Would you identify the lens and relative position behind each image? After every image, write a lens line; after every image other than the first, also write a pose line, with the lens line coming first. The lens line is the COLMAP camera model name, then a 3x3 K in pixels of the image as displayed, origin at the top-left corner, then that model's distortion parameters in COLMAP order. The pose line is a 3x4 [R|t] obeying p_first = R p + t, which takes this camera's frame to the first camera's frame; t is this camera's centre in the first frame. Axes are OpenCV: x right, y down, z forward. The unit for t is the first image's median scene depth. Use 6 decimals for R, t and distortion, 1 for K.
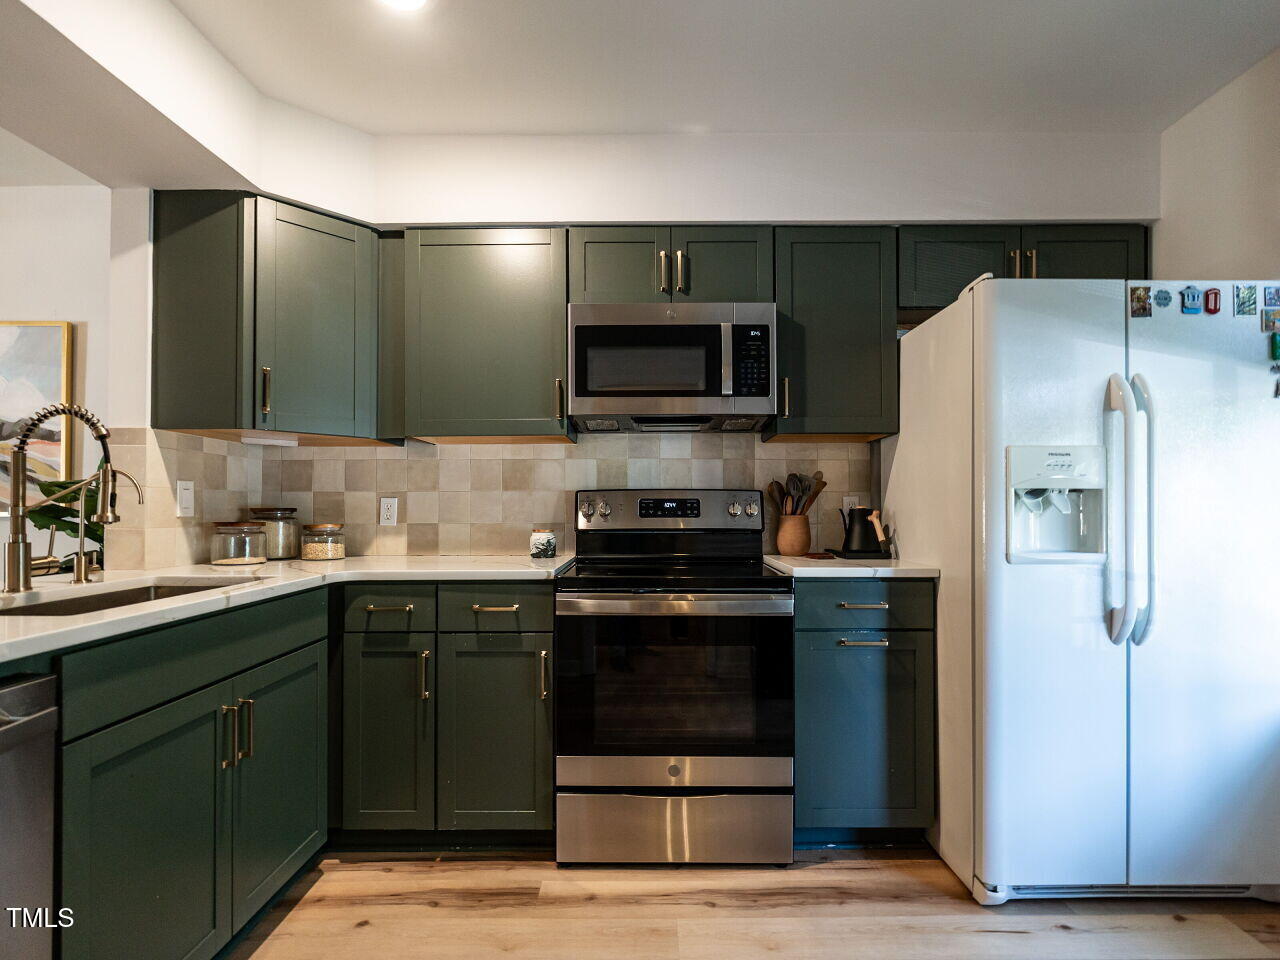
lens RADIAL K [[645.4, 0, 652.5], [0, 645.4, 503.5], [0, 0, 1]] dist [-0.002710, 0.001041]
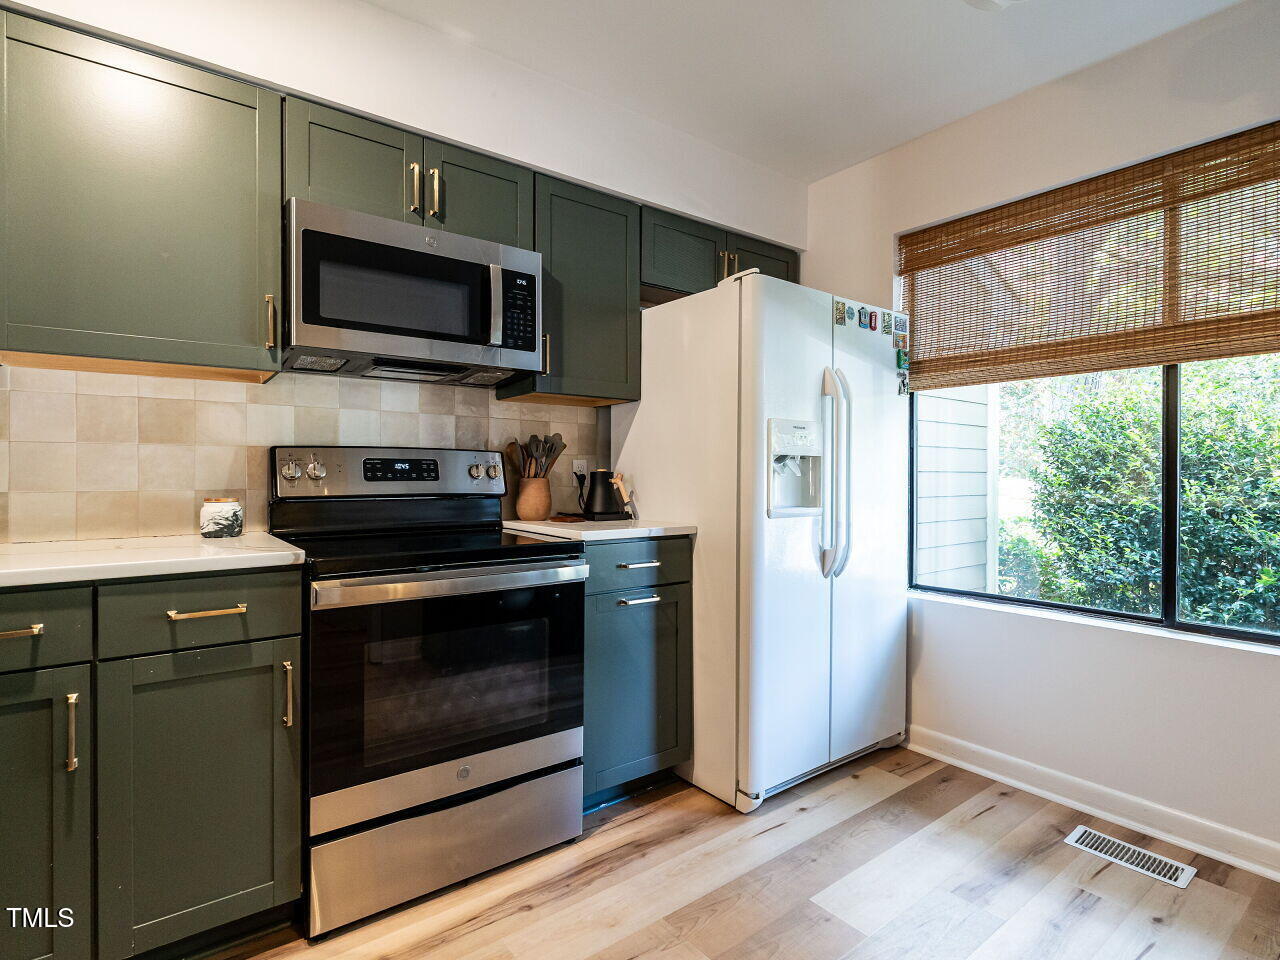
lens RADIAL K [[645.4, 0, 646.0], [0, 645.4, 475.8], [0, 0, 1]] dist [-0.002710, 0.001041]
pose [[0.796227, 0.001287, 0.604997, -0.286028], [-0.008180, 0.999929, 0.008639, 0.005967], [-0.604943, -0.011827, 0.796181, 0.164593]]
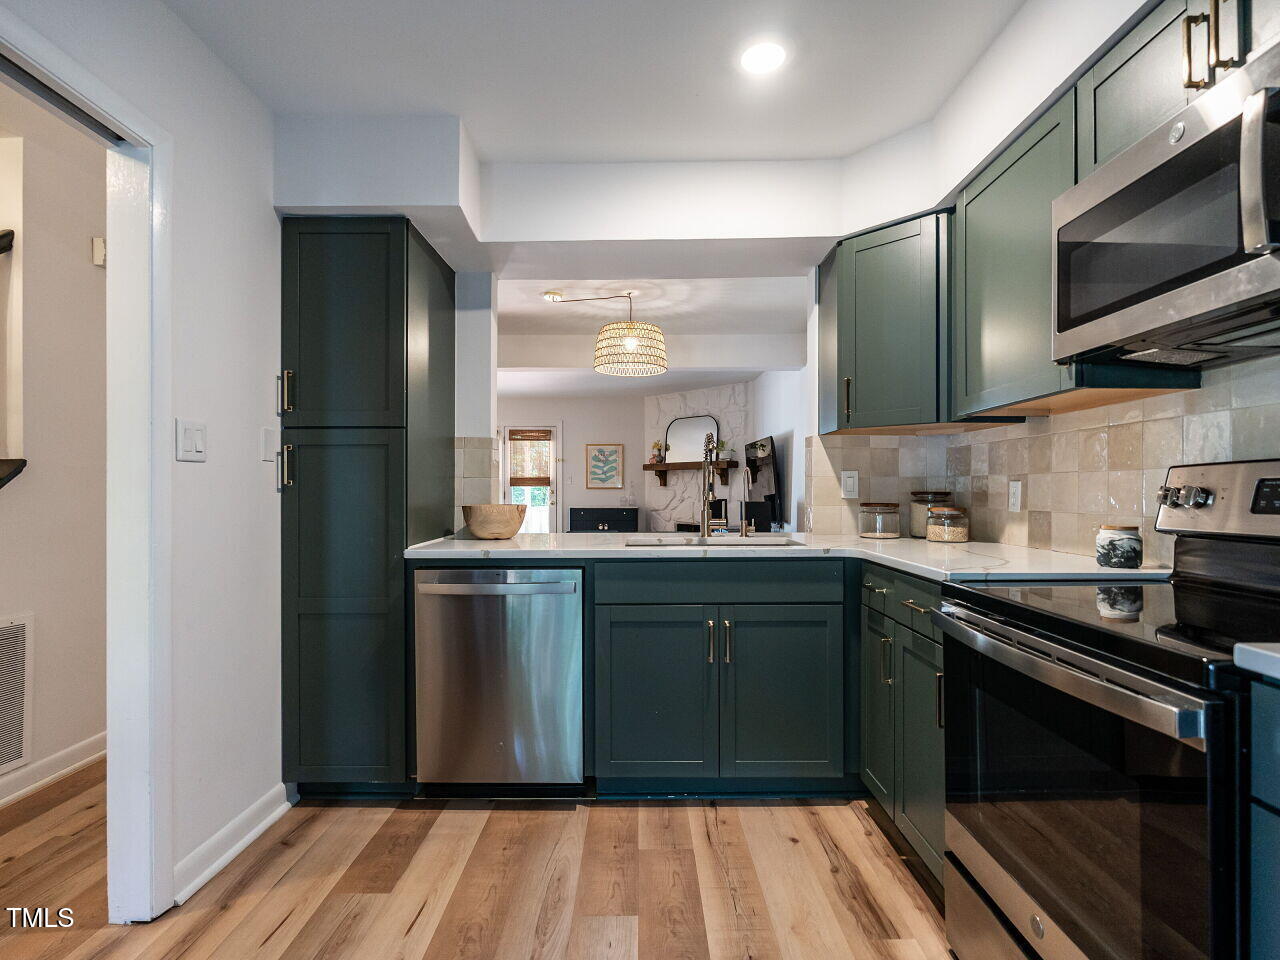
lens RADIAL K [[645.4, 0, 640.9], [0, 645.4, 485.5], [0, 0, 1]] dist [-0.002710, 0.001041]
pose [[-0.018457, -0.003824, -0.999822, 0.647627], [0.007418, 0.999965, -0.003962, -0.003463], [0.999802, -0.007490, -0.018428, 0.635897]]
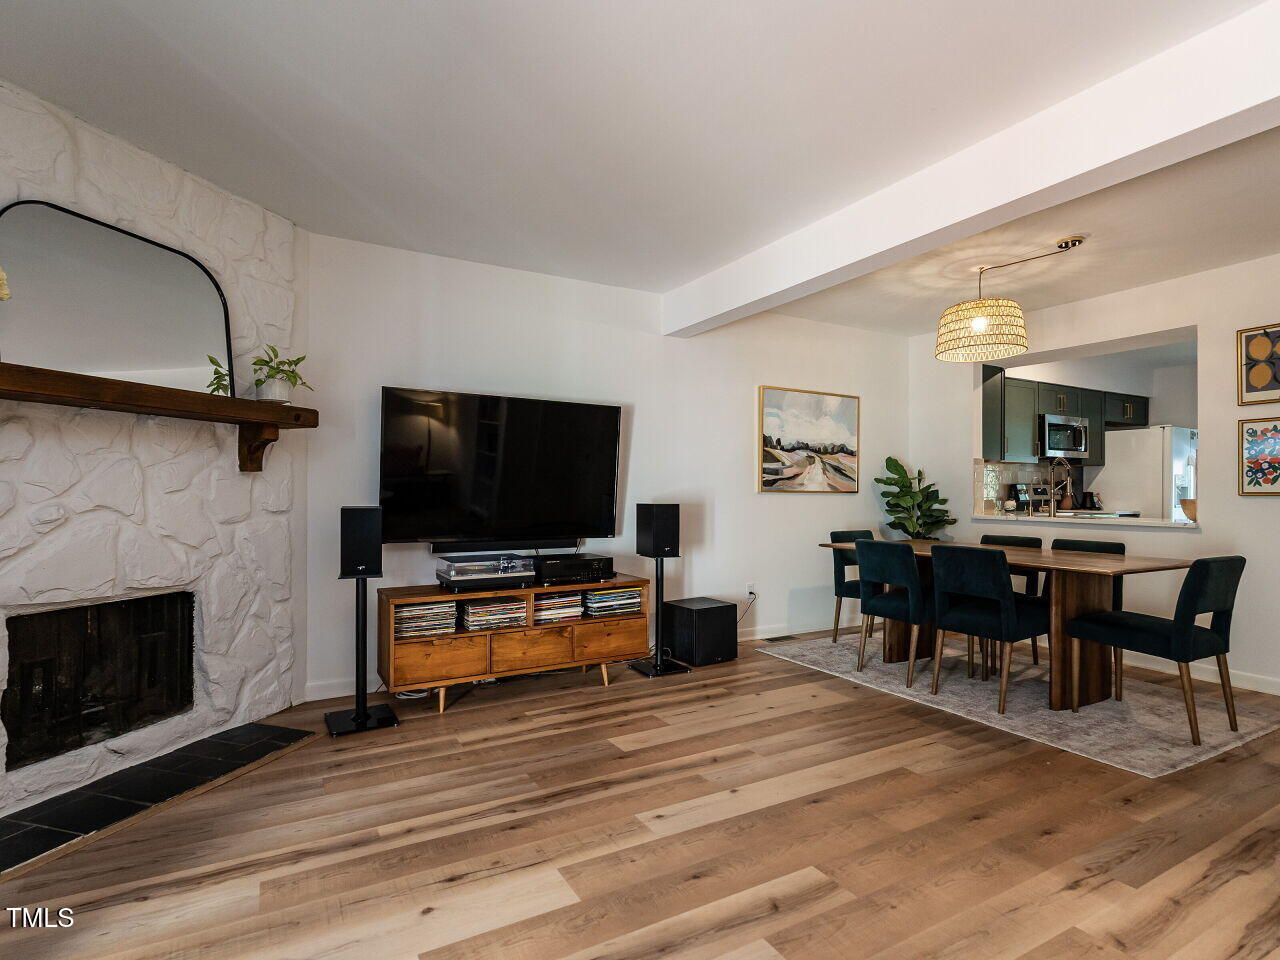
lens RADIAL K [[675.0, 0, 634.9], [0, 675.0, 488.5], [0, 0, 1]] dist [-0.005553, -0.000352]
pose [[0.869423, 0.008775, 0.493990, -3.241997], [-0.008399, 0.999960, -0.002980, 0.017751], [-0.493997, -0.001558, 0.869462, -0.624033]]
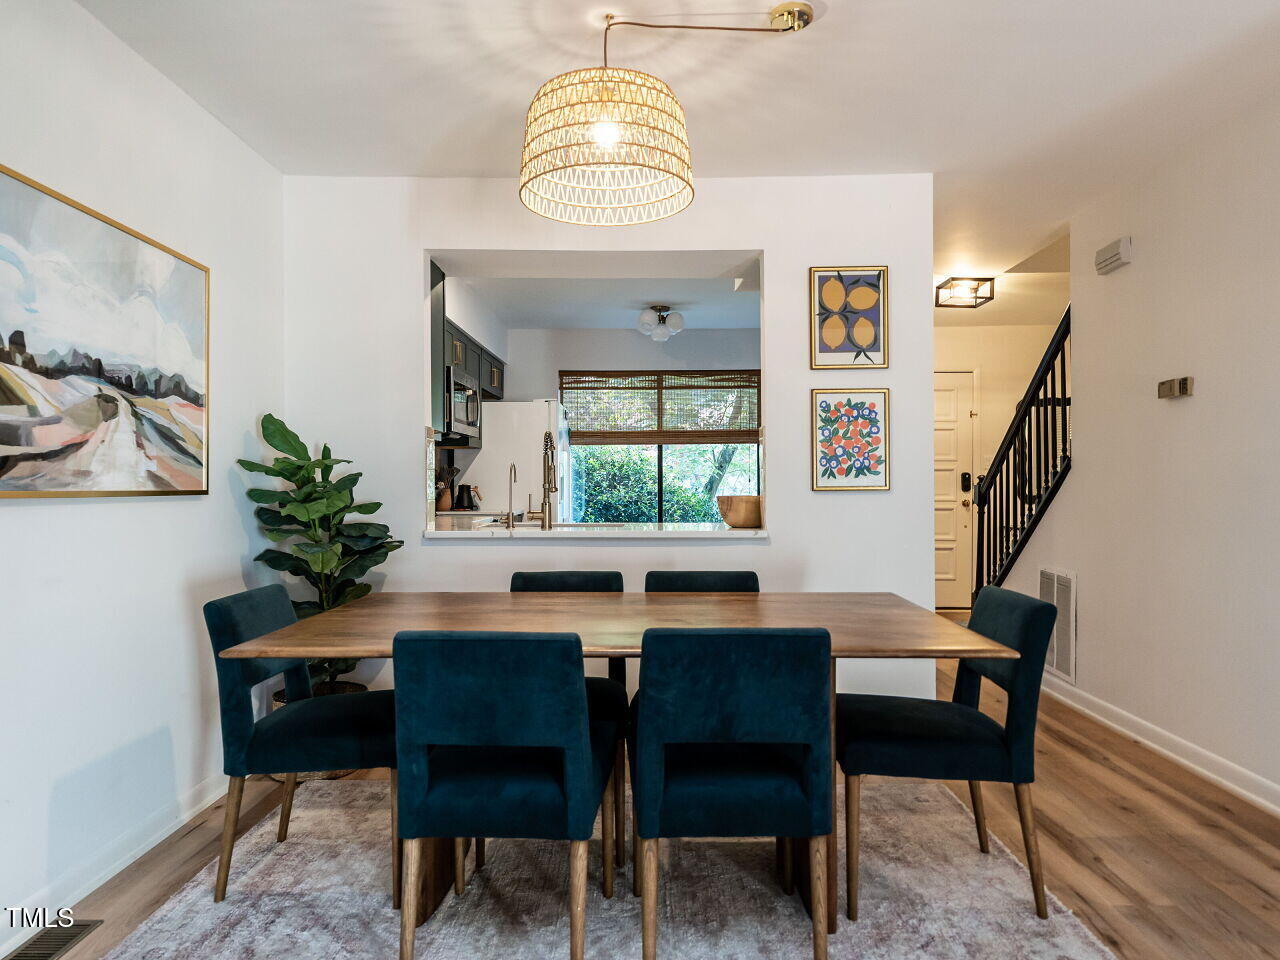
lens RADIAL K [[807.7, 0, 637.4], [0, 807.7, 481.0], [0, 0, 1]] dist [-0.002620, 0.003175]
pose [[0.010152, 0.002824, 0.999944, -2.508117], [-0.001376, 0.999995, -0.002810, 0.001647], [-0.999948, -0.001348, 0.010156, 0.530948]]
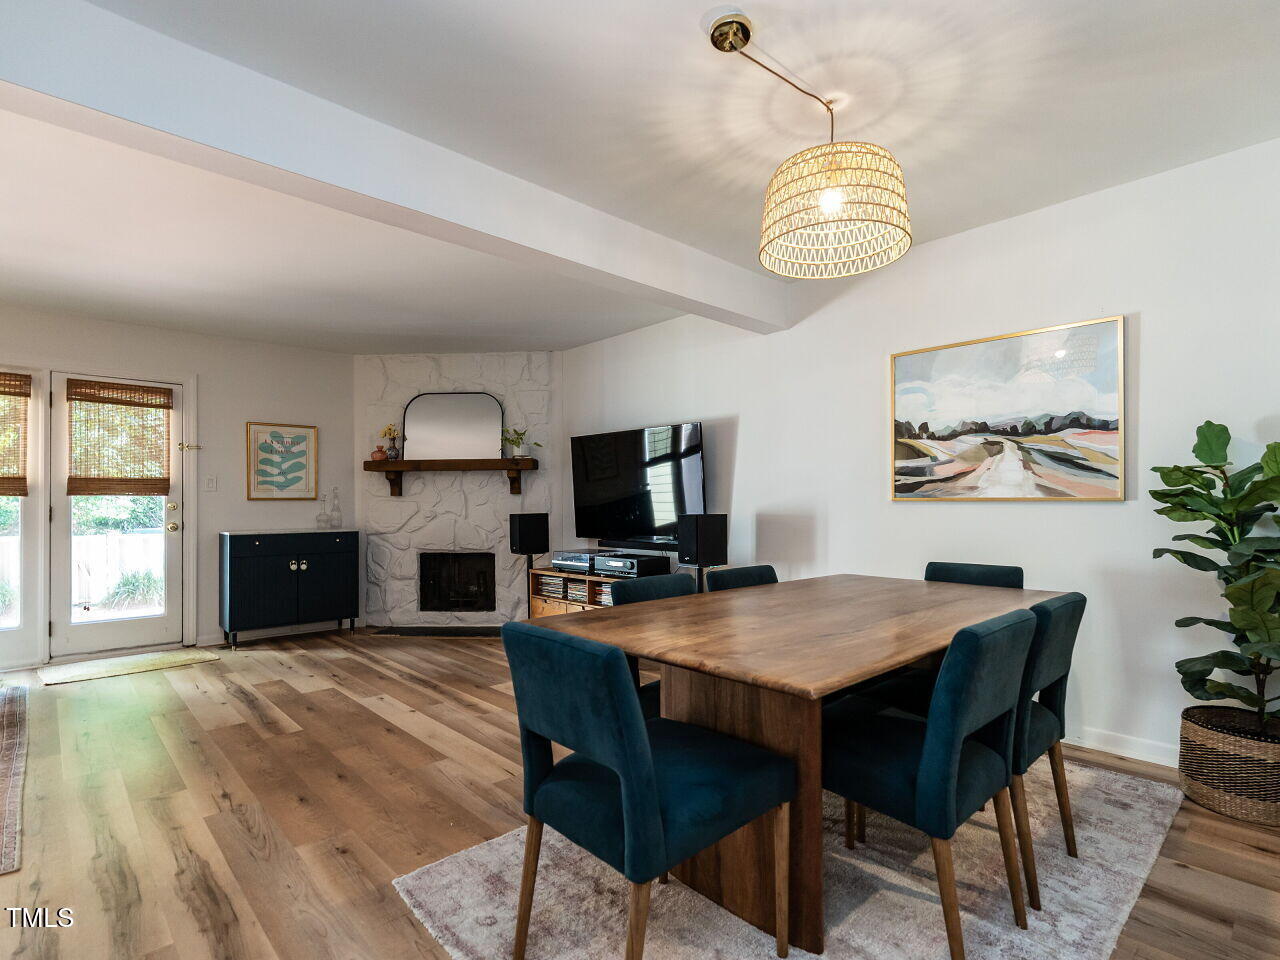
lens RADIAL K [[645.4, 0, 638.2], [0, 645.4, 499.8], [0, 0, 1]] dist [-0.002710, 0.001041]
pose [[0.680543, -0.005891, -0.732684, -0.843796], [0.009572, 0.999954, 0.000851, 0.008554], [0.732645, -0.007592, 0.680568, -0.370359]]
